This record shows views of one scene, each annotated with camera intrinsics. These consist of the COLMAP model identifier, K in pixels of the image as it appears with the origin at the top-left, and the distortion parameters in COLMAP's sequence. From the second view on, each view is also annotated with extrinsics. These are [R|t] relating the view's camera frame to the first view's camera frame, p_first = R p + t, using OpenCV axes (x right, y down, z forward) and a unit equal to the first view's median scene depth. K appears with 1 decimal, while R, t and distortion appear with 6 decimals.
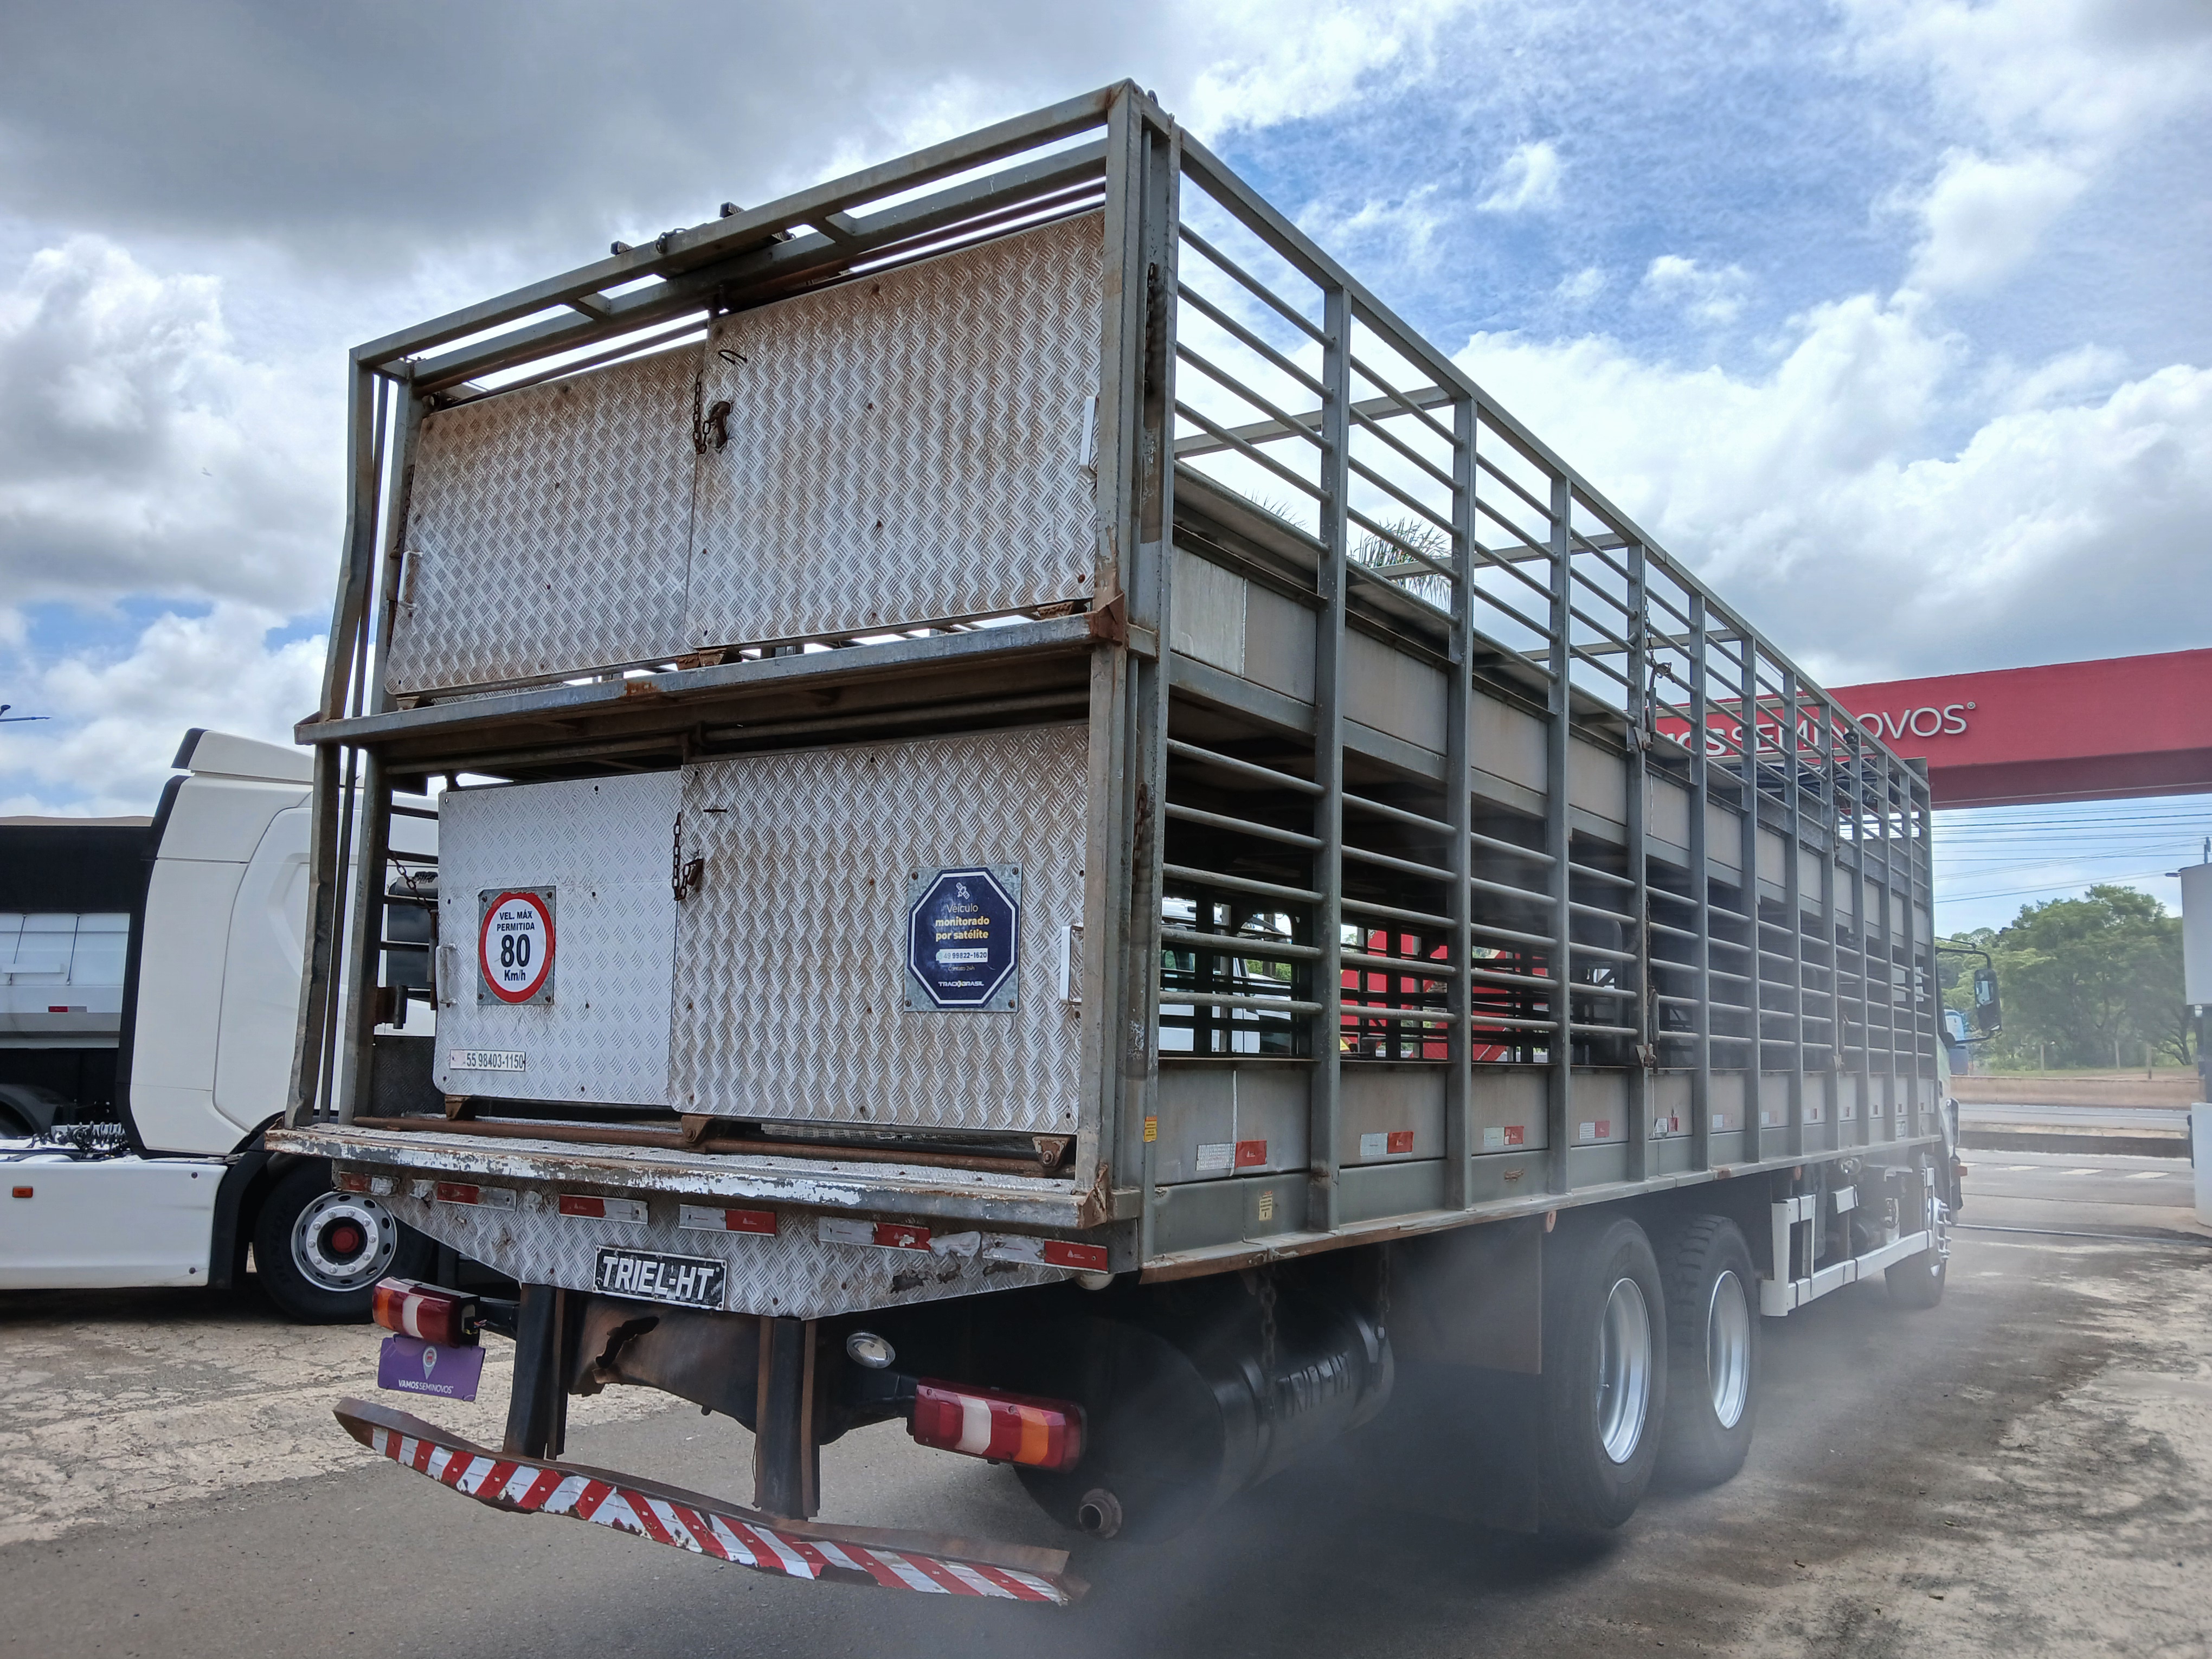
lens RADIAL K [[1710.5, 0, 1108.2], [0, 1710.5, 855.6], [0, 0, 1]] dist [0.173636, -0.501777]
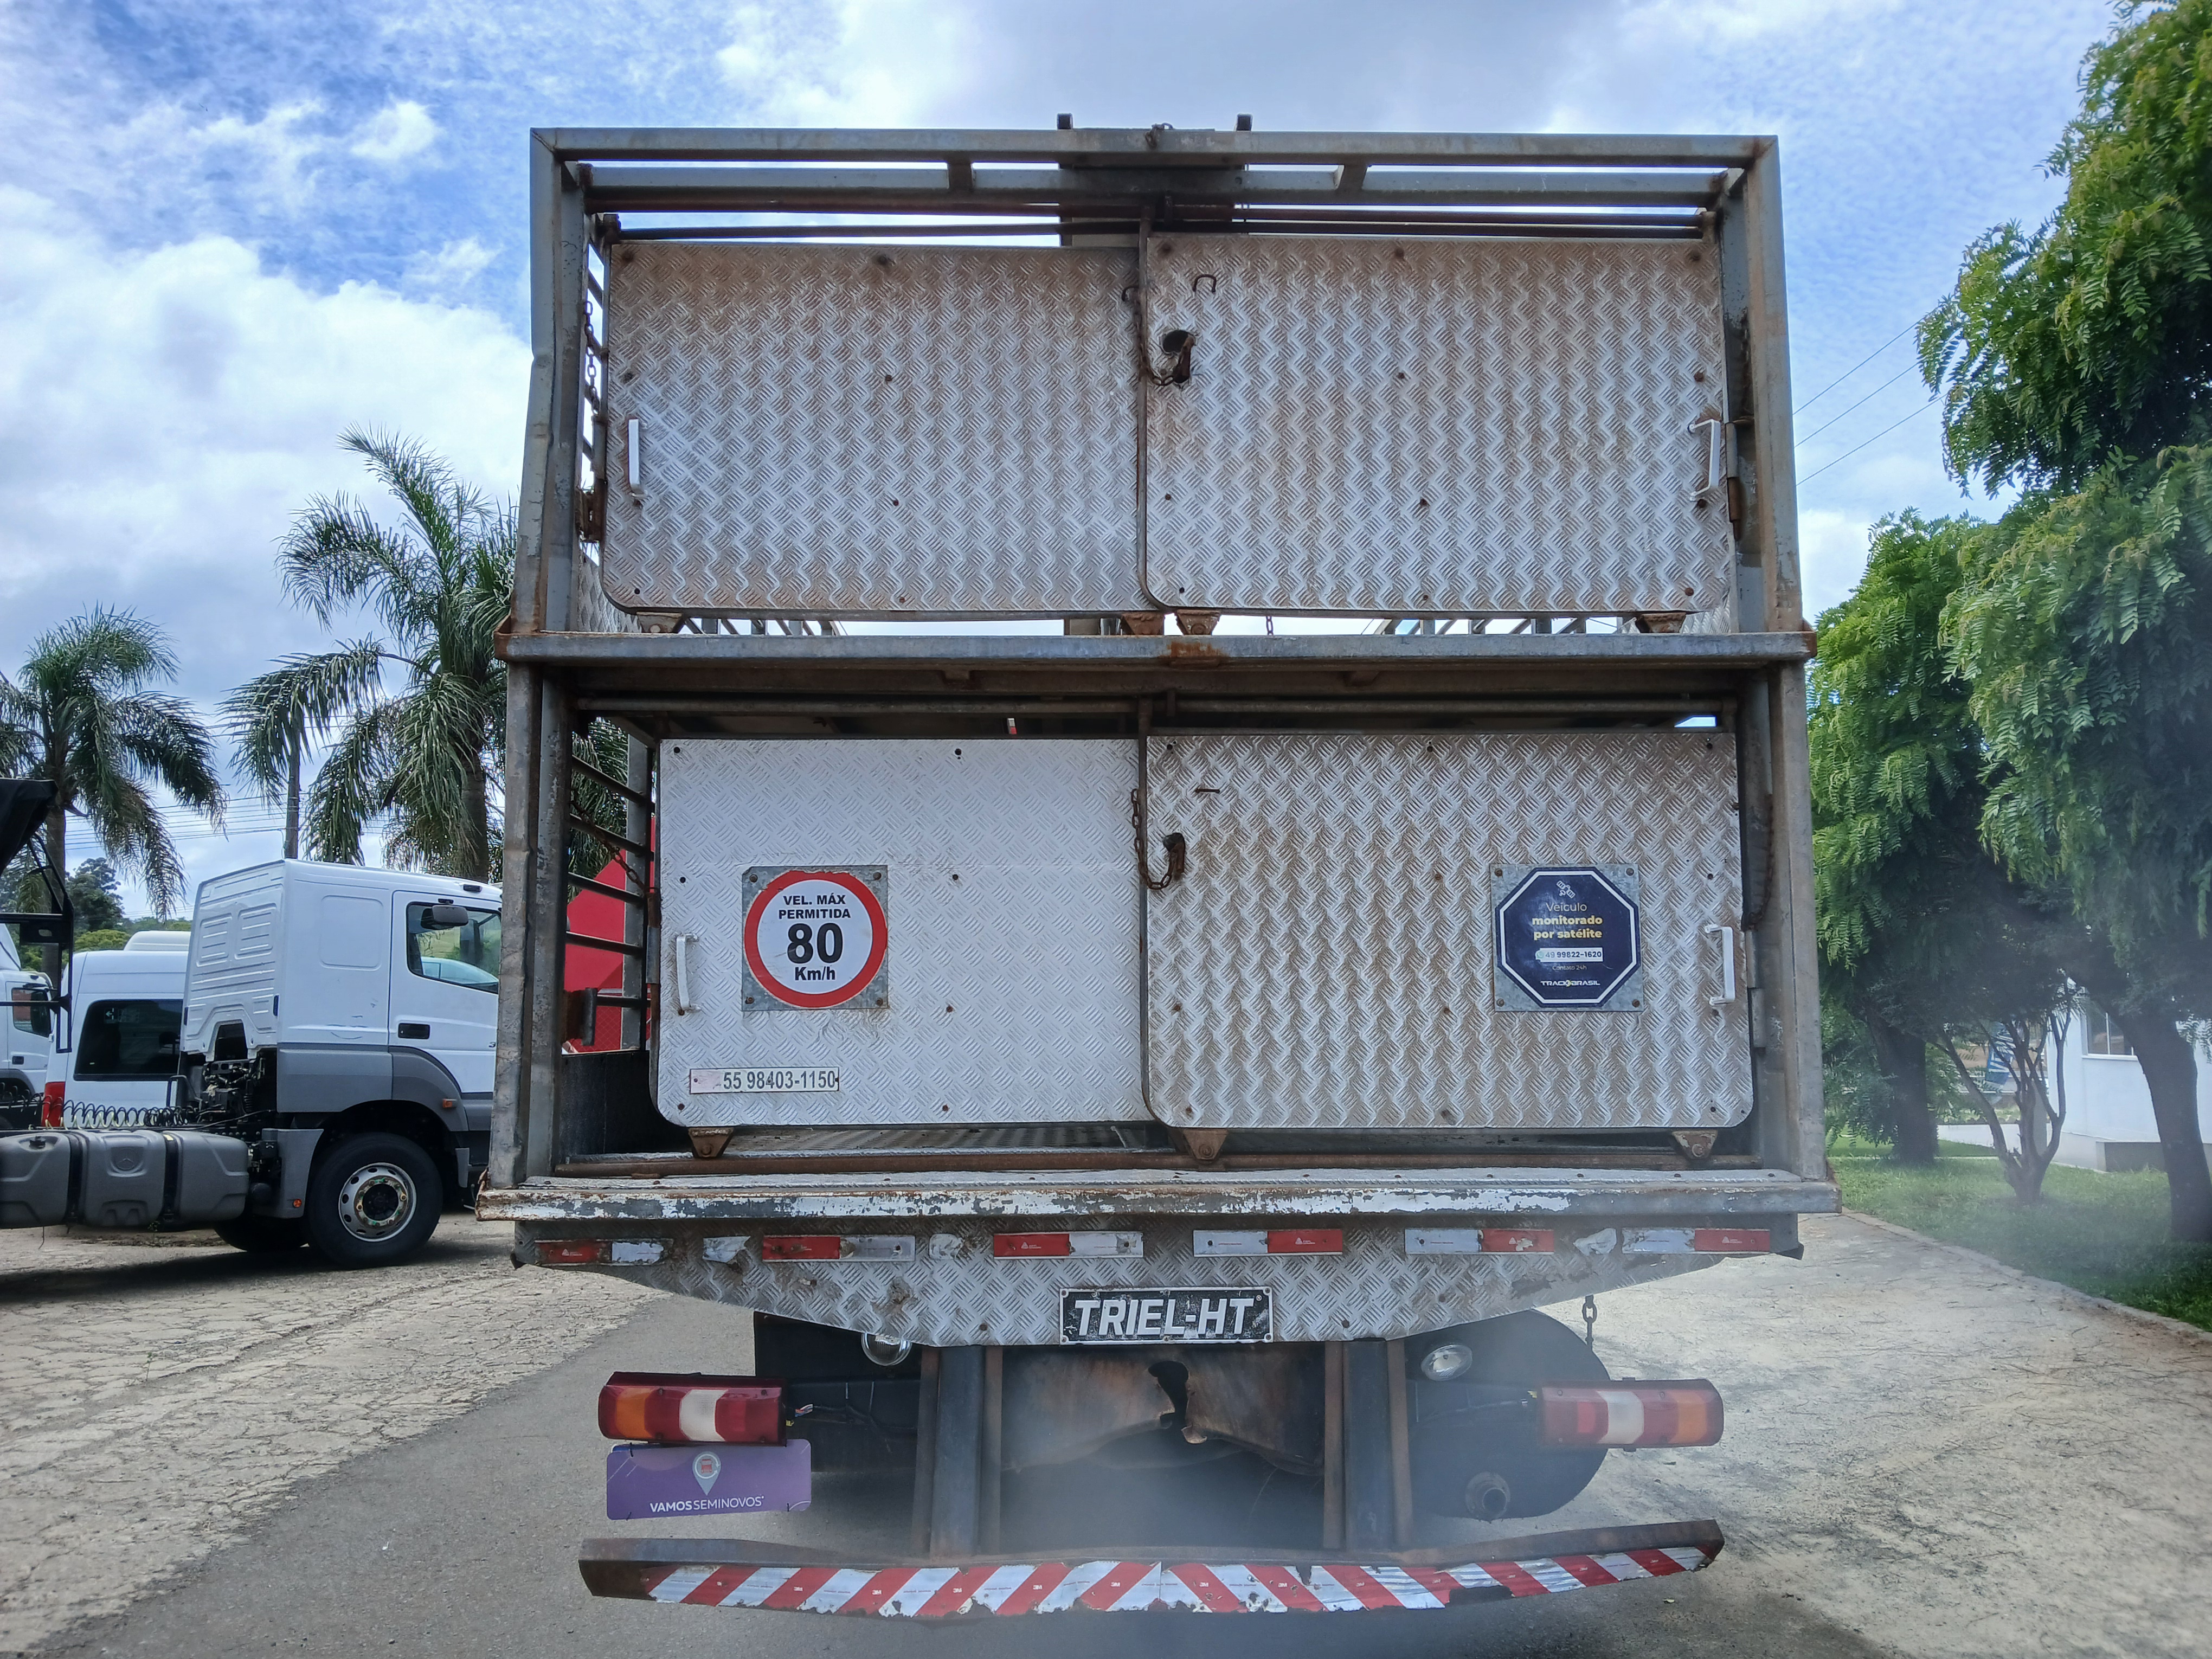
lens RADIAL K [[1710.5, 0, 1108.2], [0, 1710.5, 855.6], [0, 0, 1]] dist [0.173636, -0.501777]
pose [[0.816584, 0.030333, 0.576429, -0.807584], [-0.037910, 0.999281, 0.001119, 0.009049], [-0.575980, -0.022766, 0.817147, 0.306551]]
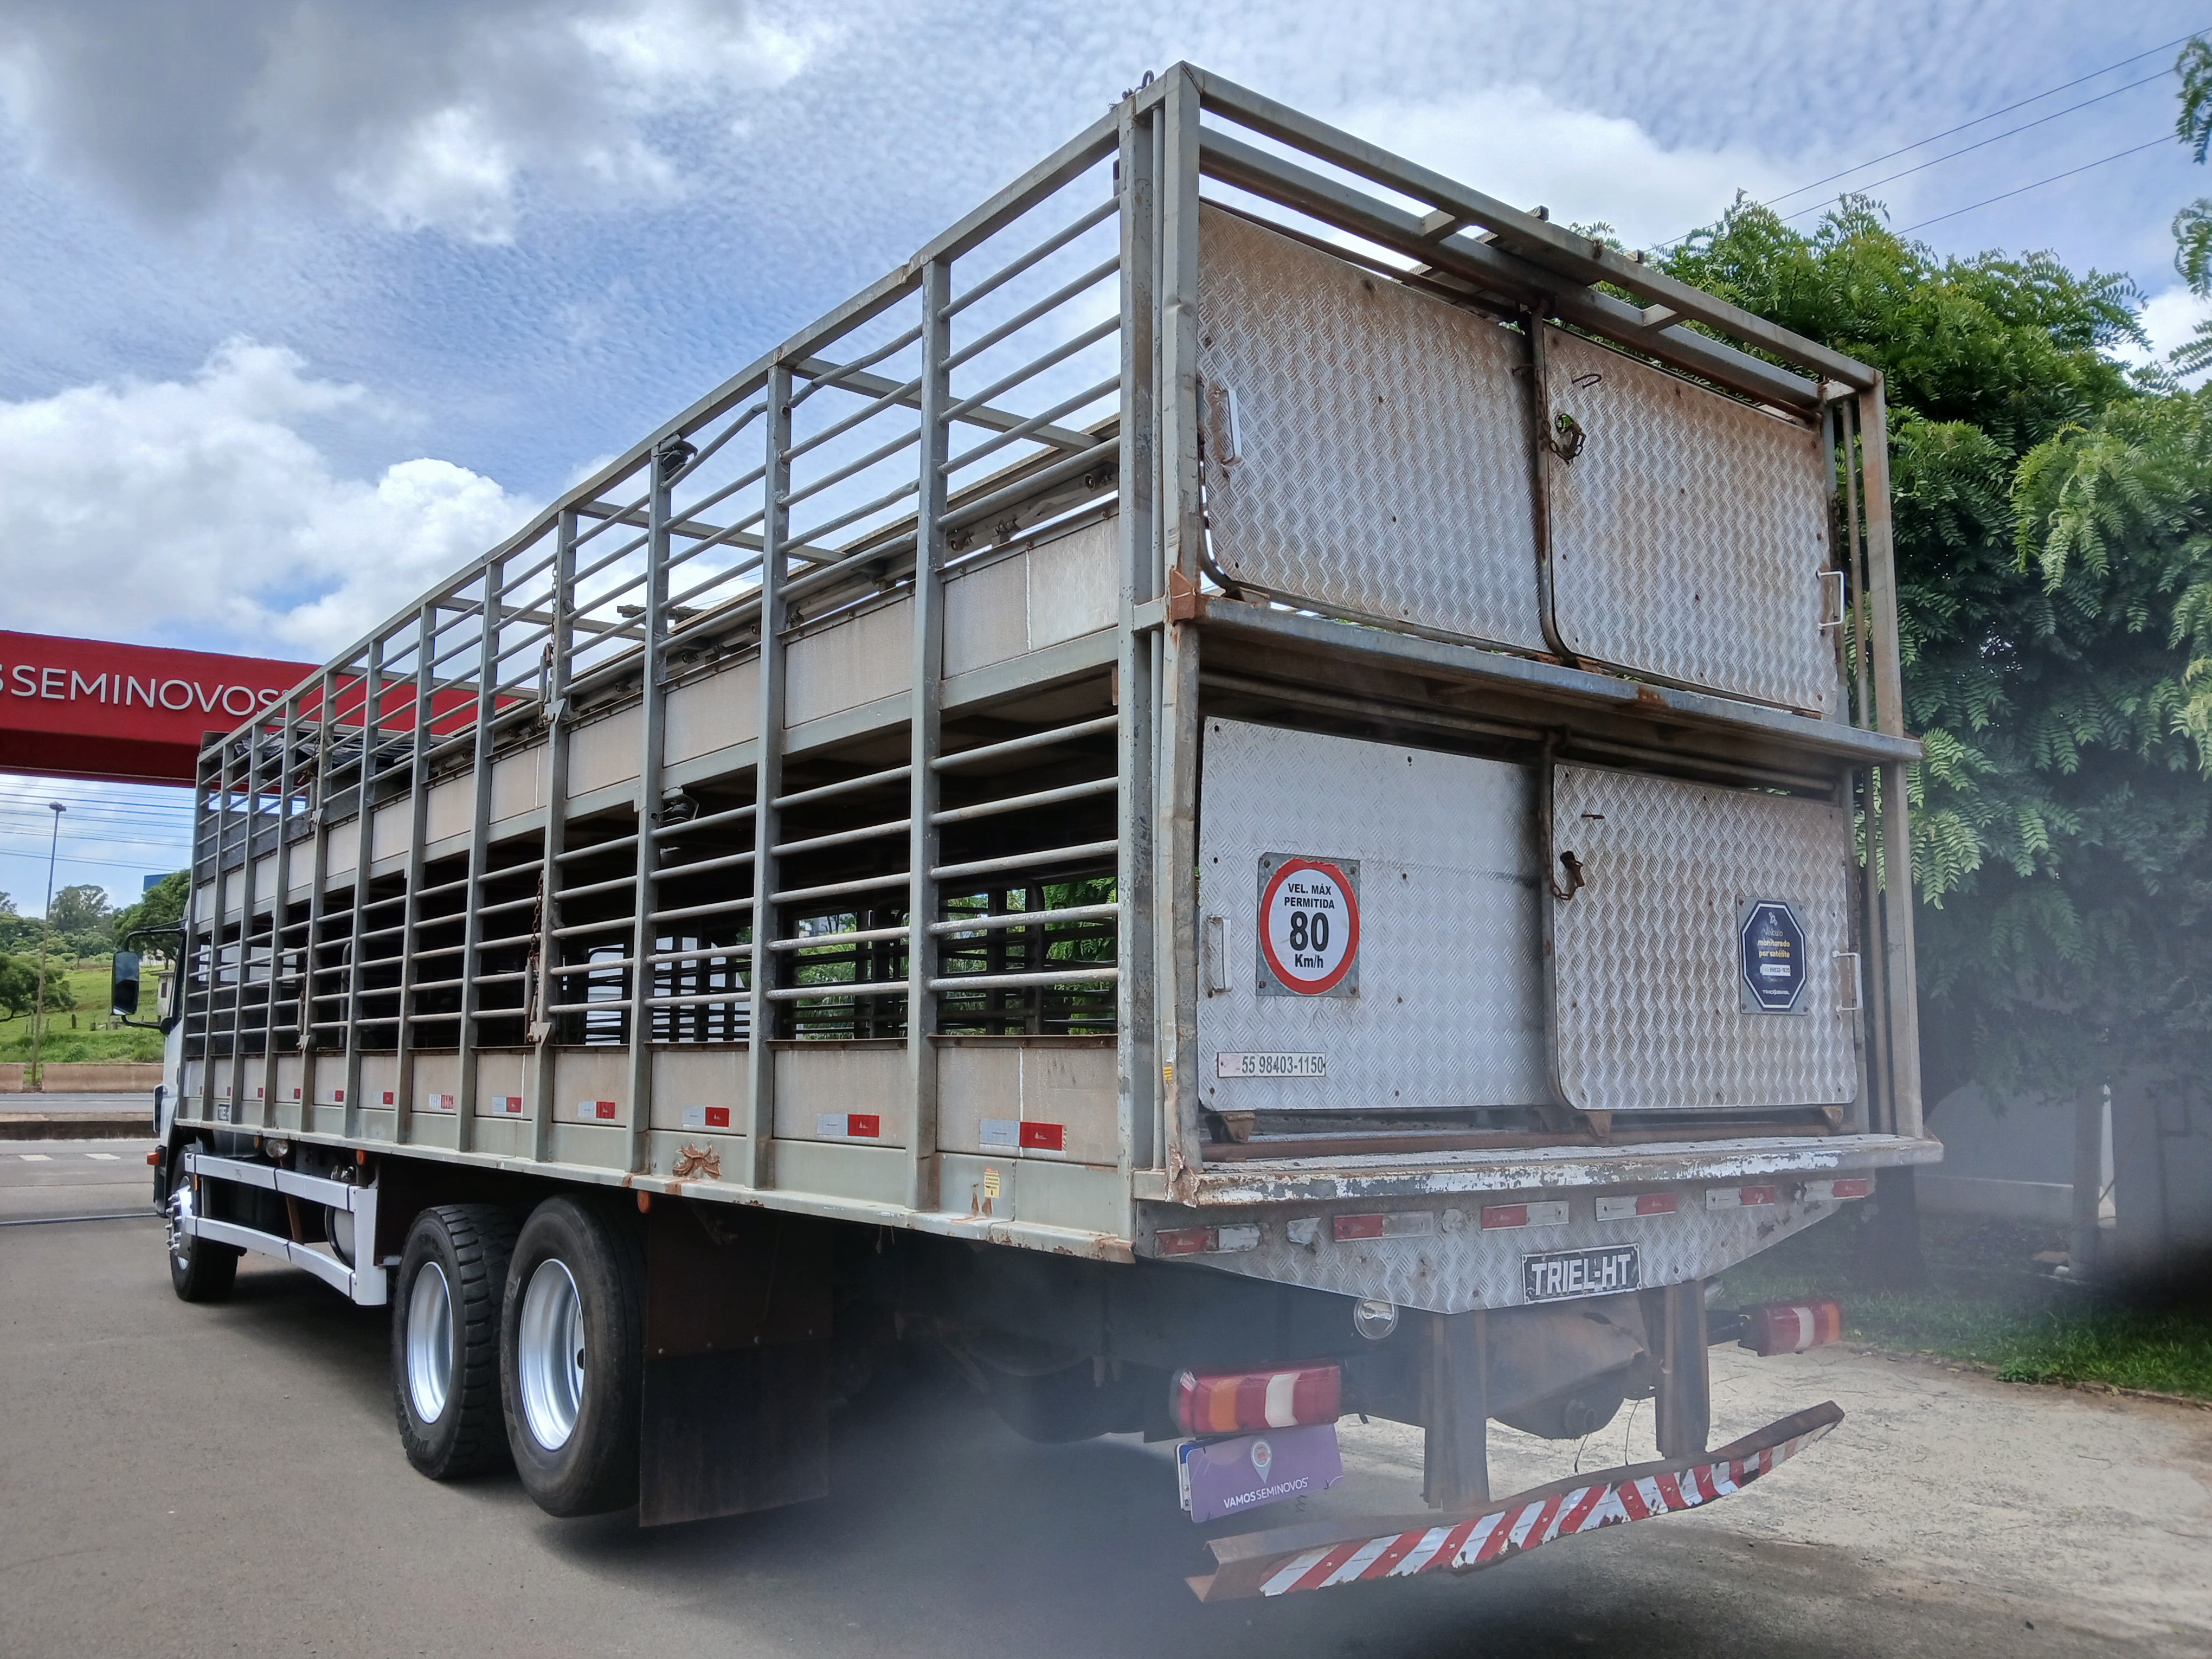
lens RADIAL K [[1710.5, 0, 1108.2], [0, 1710.5, 855.6], [0, 0, 1]] dist [0.173636, -0.501777]
pose [[0.326142, 0.086368, 0.941367, -1.335407], [-0.096814, 0.993633, -0.057622, 0.087665], [-0.940350, -0.072344, 0.332427, 0.953035]]
